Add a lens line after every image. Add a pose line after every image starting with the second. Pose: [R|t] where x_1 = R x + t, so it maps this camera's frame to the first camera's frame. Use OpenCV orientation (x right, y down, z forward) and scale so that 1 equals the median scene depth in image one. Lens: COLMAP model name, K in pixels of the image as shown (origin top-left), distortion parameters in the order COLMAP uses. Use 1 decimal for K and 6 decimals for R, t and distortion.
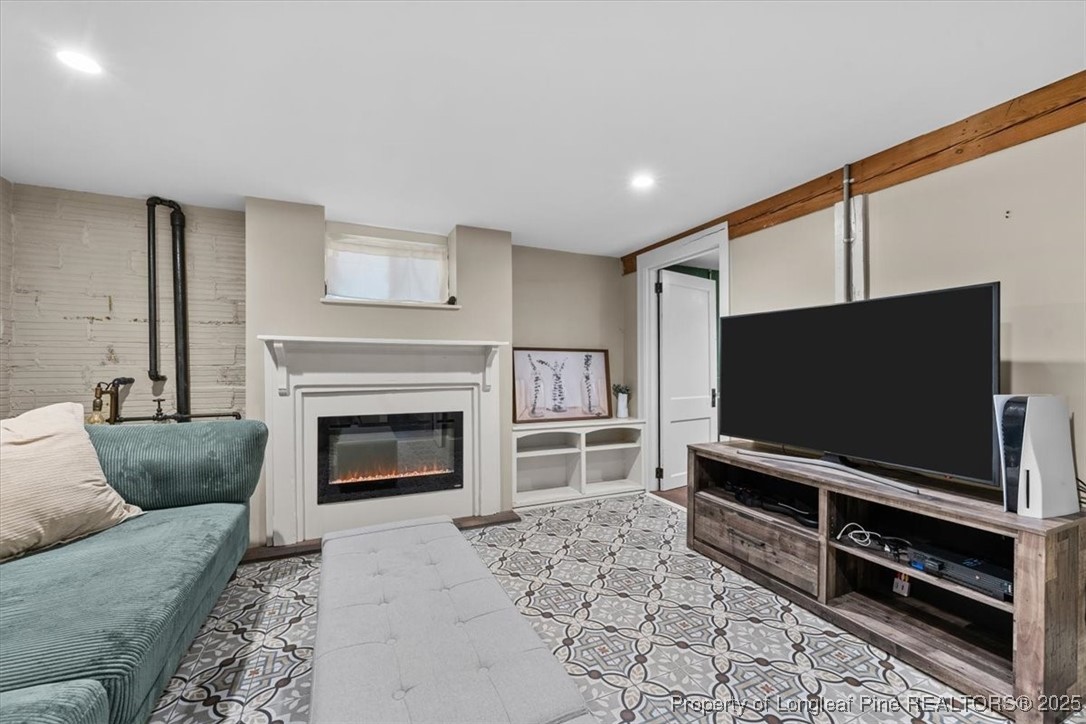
lens RADIAL K [[432.7, 0, 543.0], [0, 432.7, 362.0], [0, 0, 1]] dist [-0.000256, -0.000050]
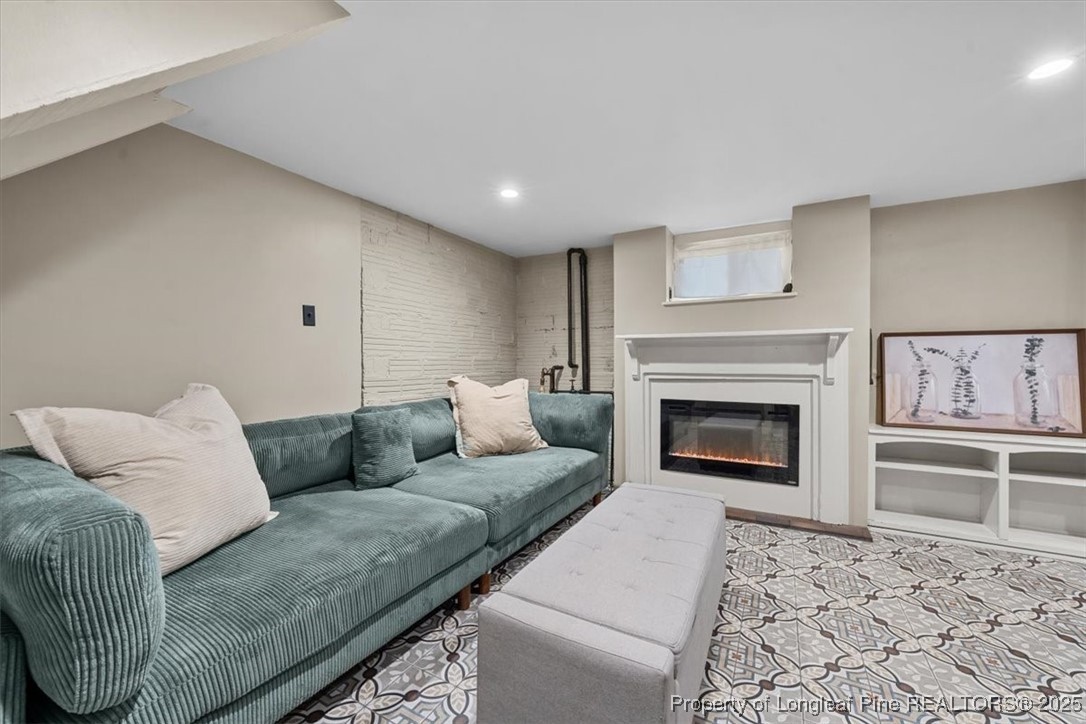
lens RADIAL K [[419.0, 0, 542.5], [0, 419.0, 359.2], [0, 0, 1]] dist [-0.000010, 0.000016]
pose [[0.604789, -0.002868, -0.796381, 0.205198], [0.013080, 0.999894, 0.006332, 0.001865], [0.796278, -0.014247, 0.604763, 0.010009]]
